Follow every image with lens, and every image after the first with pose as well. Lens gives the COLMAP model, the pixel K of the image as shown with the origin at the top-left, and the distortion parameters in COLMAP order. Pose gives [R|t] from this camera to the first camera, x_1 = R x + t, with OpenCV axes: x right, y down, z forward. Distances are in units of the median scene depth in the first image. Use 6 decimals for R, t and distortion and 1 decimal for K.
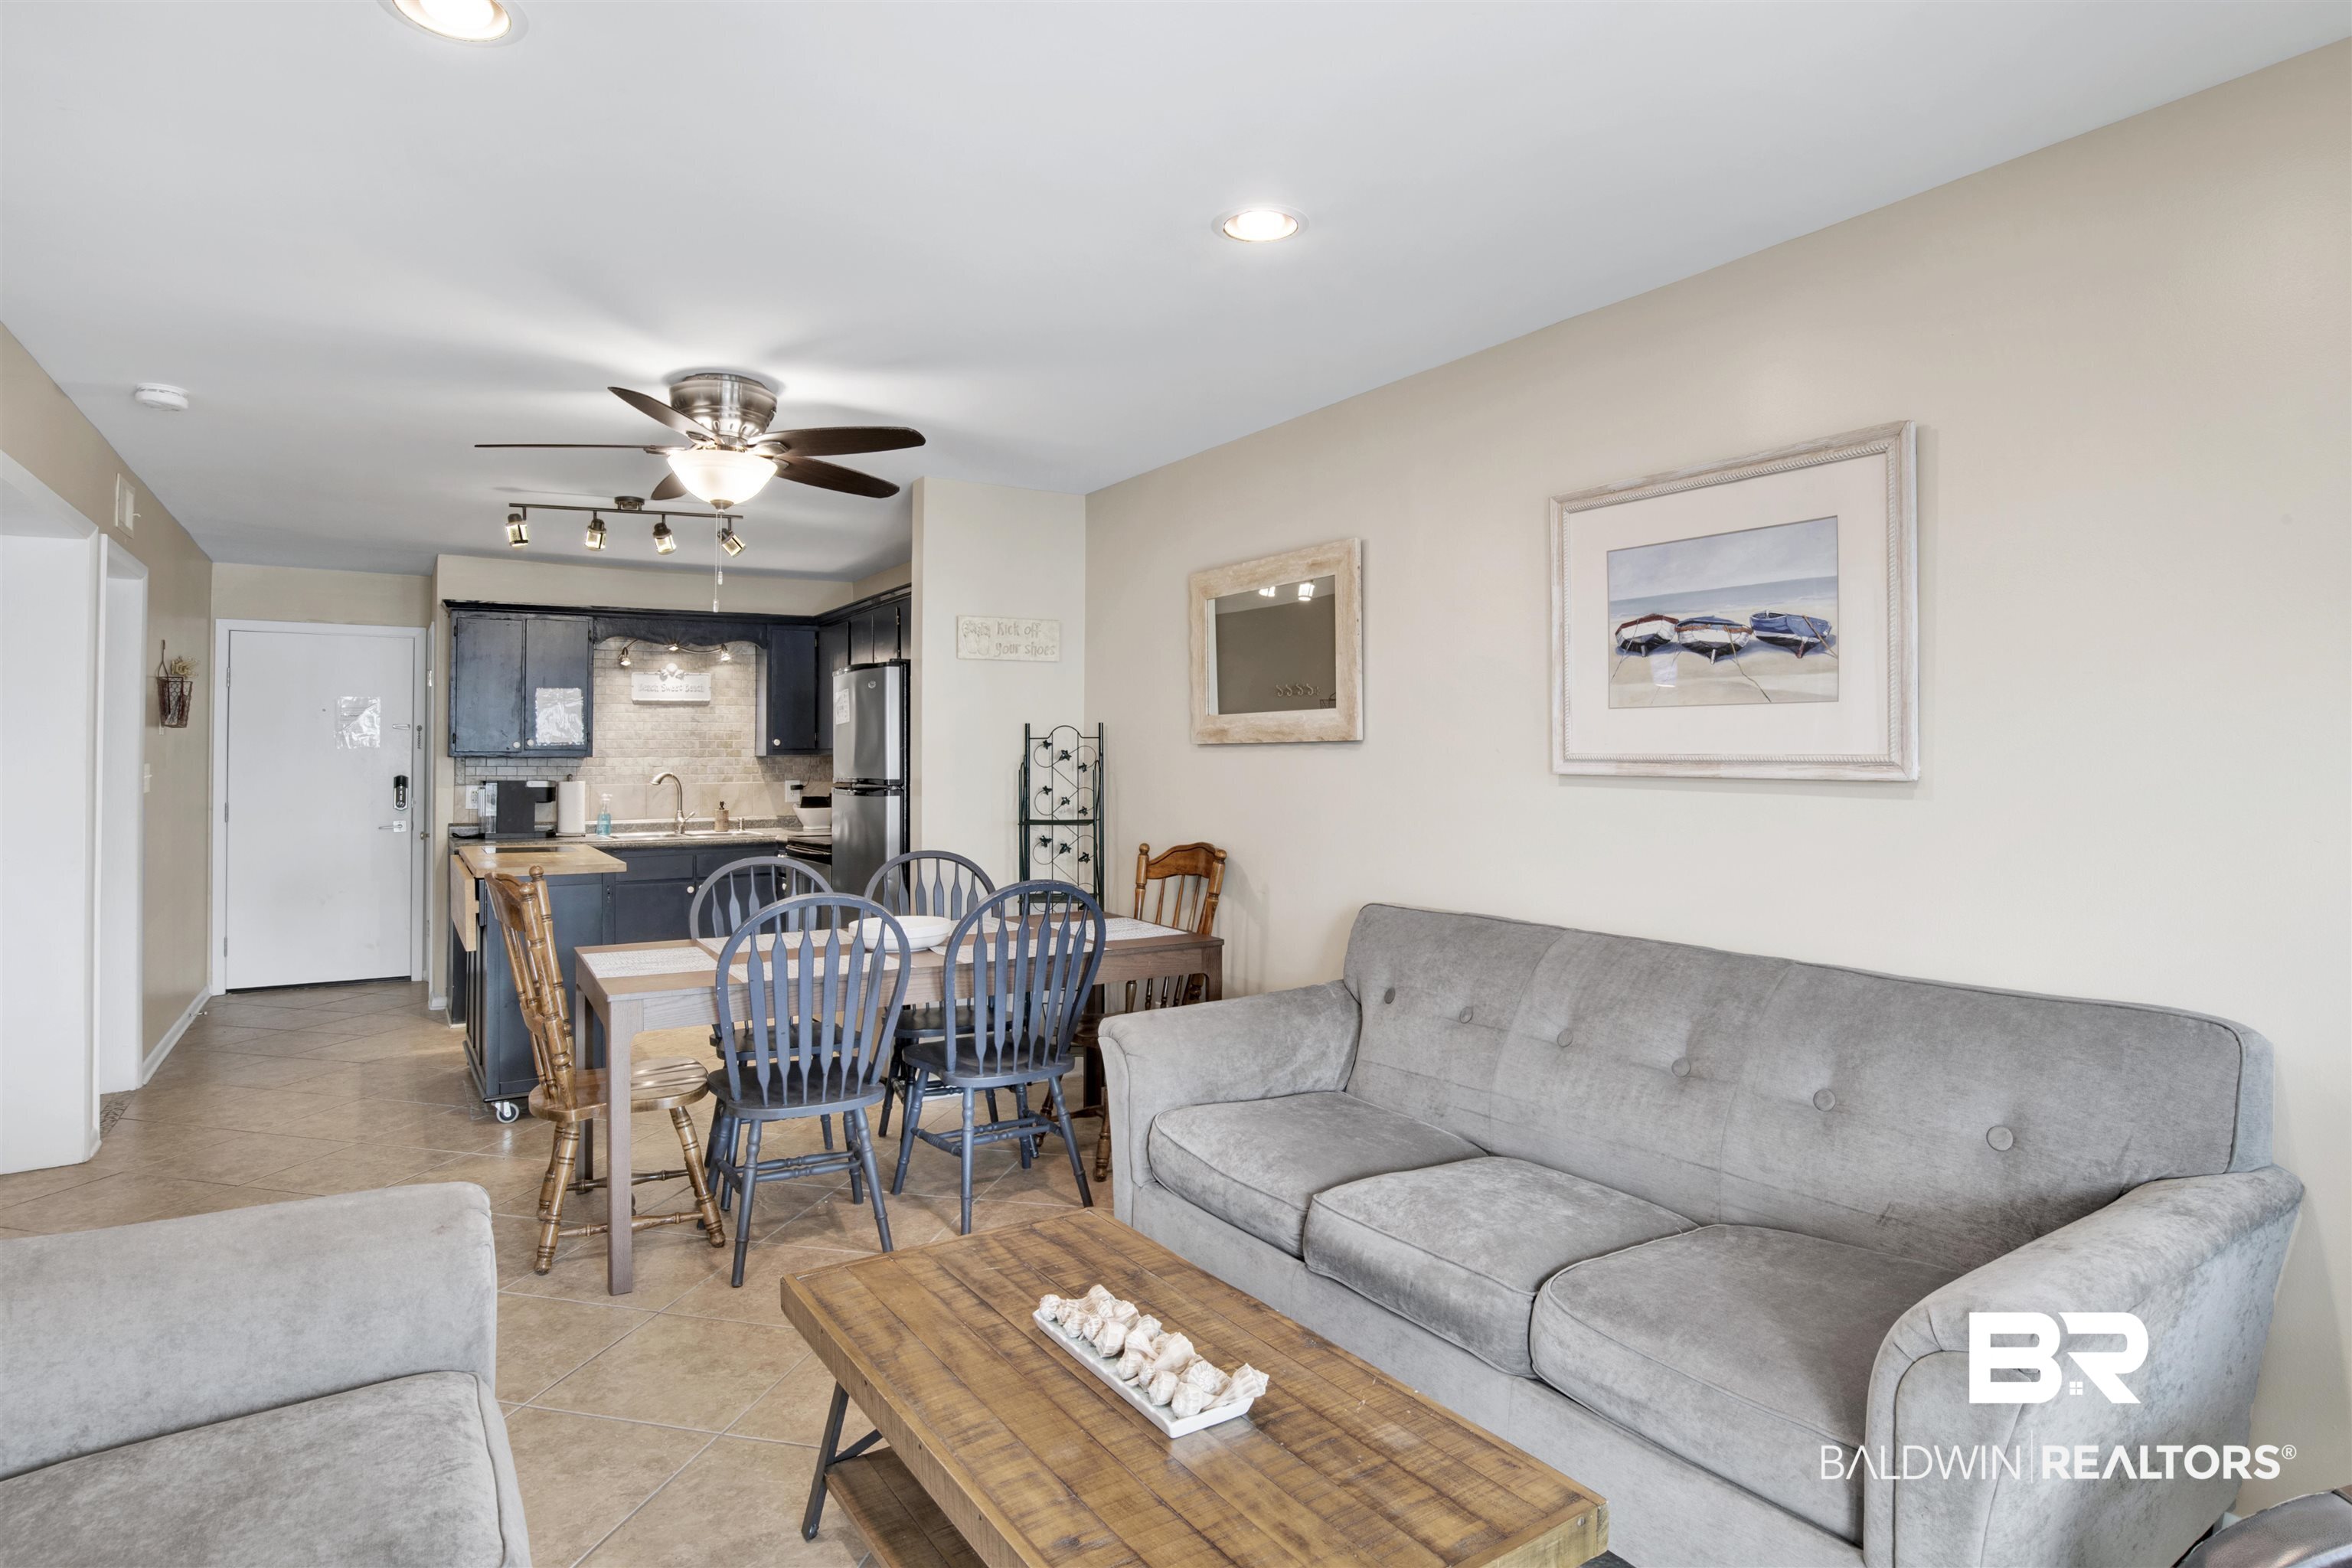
lens RADIAL K [[1224.0, 0, 1151.7], [0, 1224.0, 733.9], [0, 0, 1]] dist [-0.066597, 0.024124]
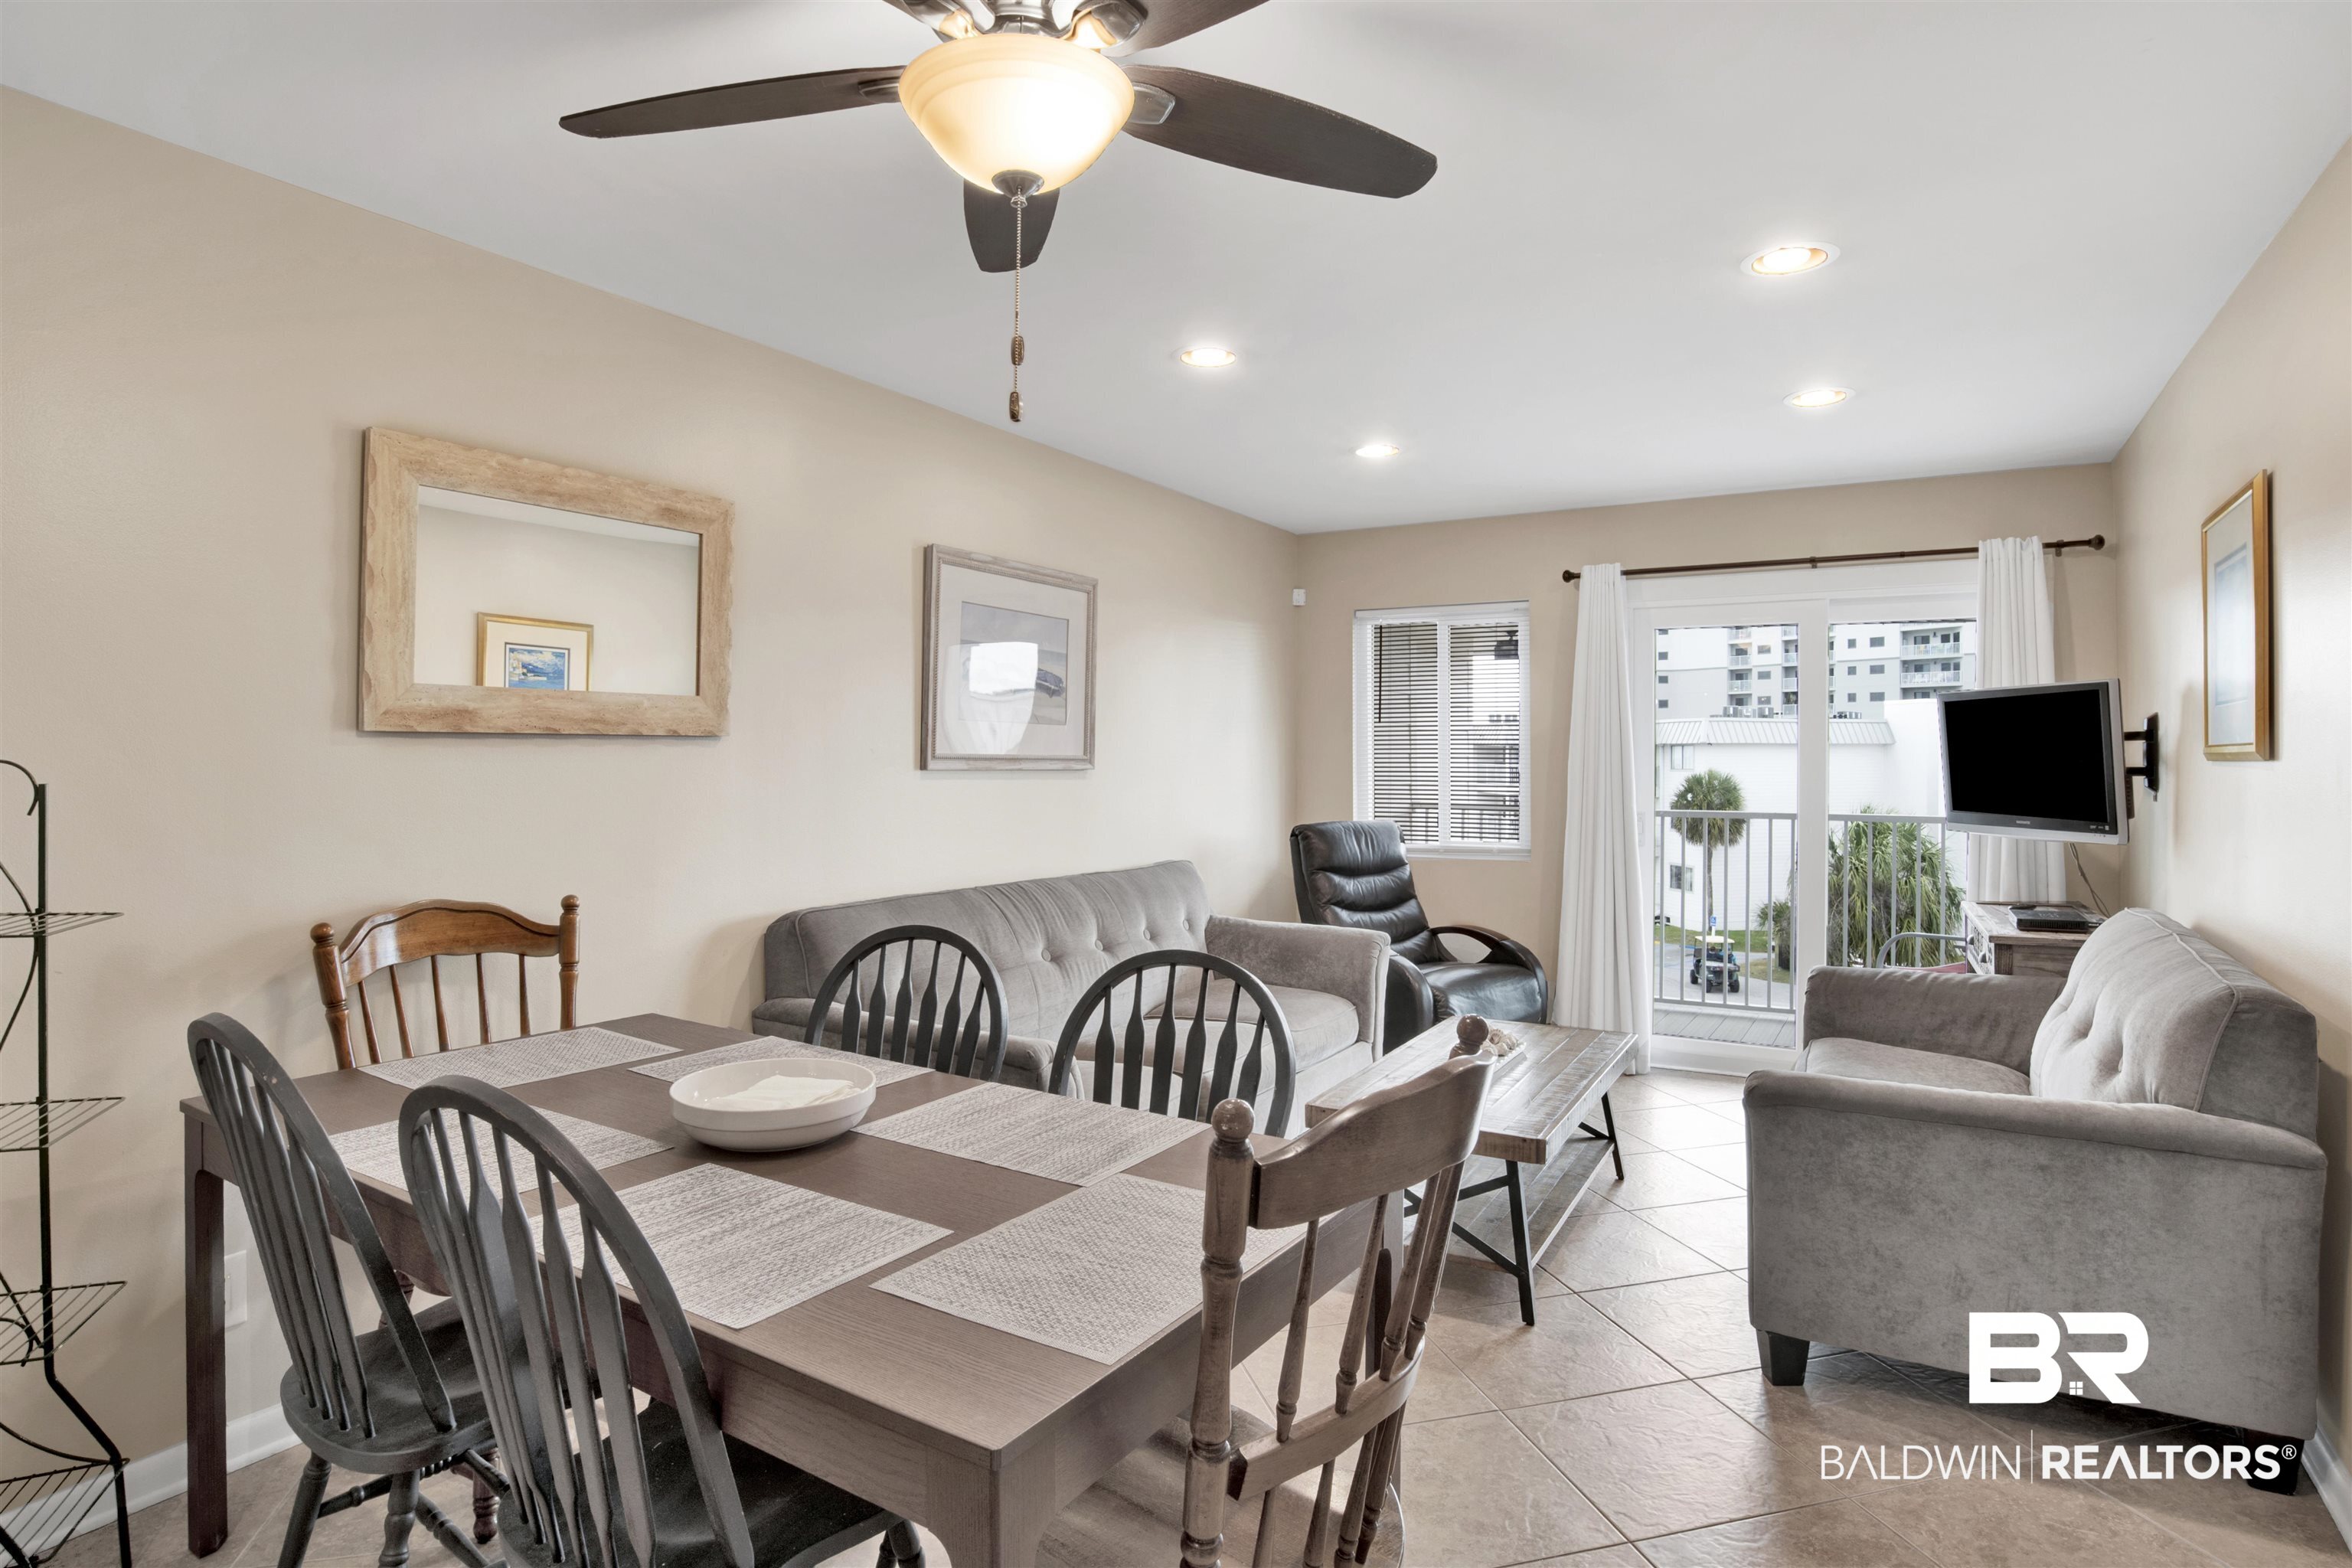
lens RADIAL K [[1229.9, 0, 1187.1], [0, 1229.9, 745.9], [0, 0, 1]] dist [-0.086585, 0.036654]
pose [[-0.447445, 0.009970, 0.894256, -0.782368], [-0.017361, 0.999653, -0.019832, 0.025074], [-0.894143, -0.024399, -0.447117, 1.151336]]
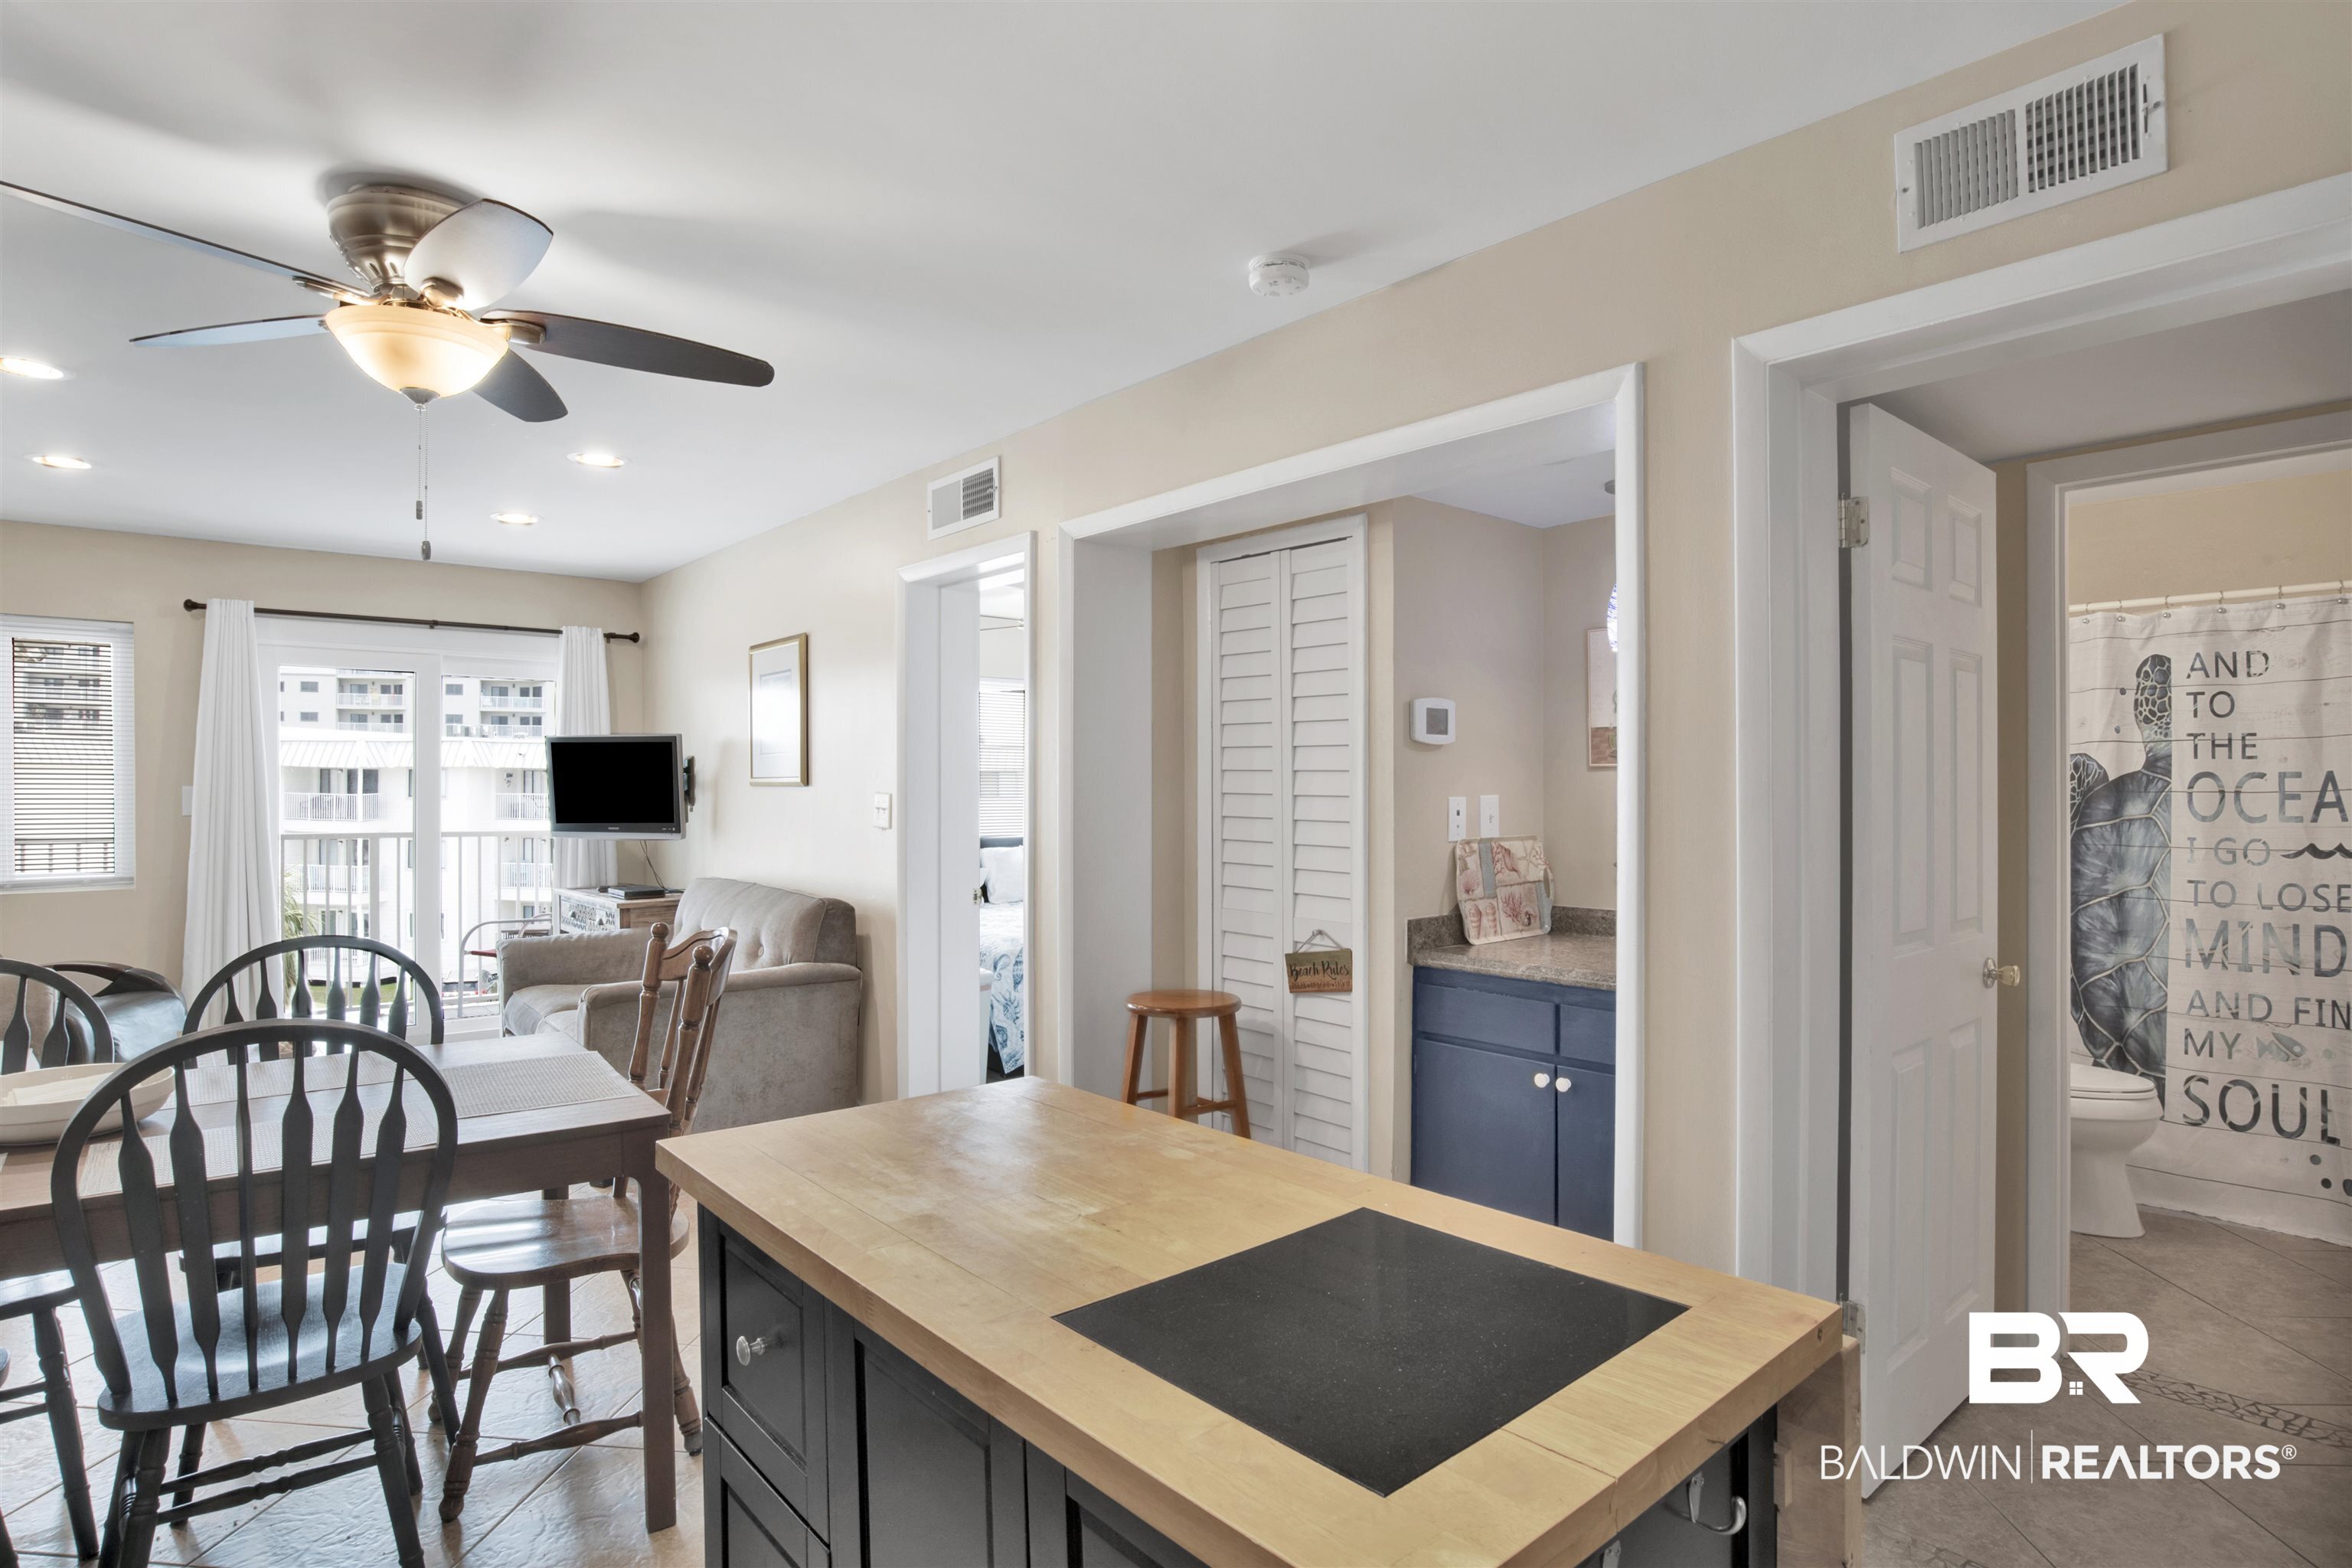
lens RADIAL K [[1226.8, 0, 1166.5], [0, 1226.8, 806.3], [0, 0, 1]] dist [-0.051381, 0.000314]
pose [[-0.991765, 0.003693, -0.128015, -0.673030], [0.003755, 0.999993, -0.000247, 0.034700], [0.128013, -0.000726, -0.991772, 1.695655]]
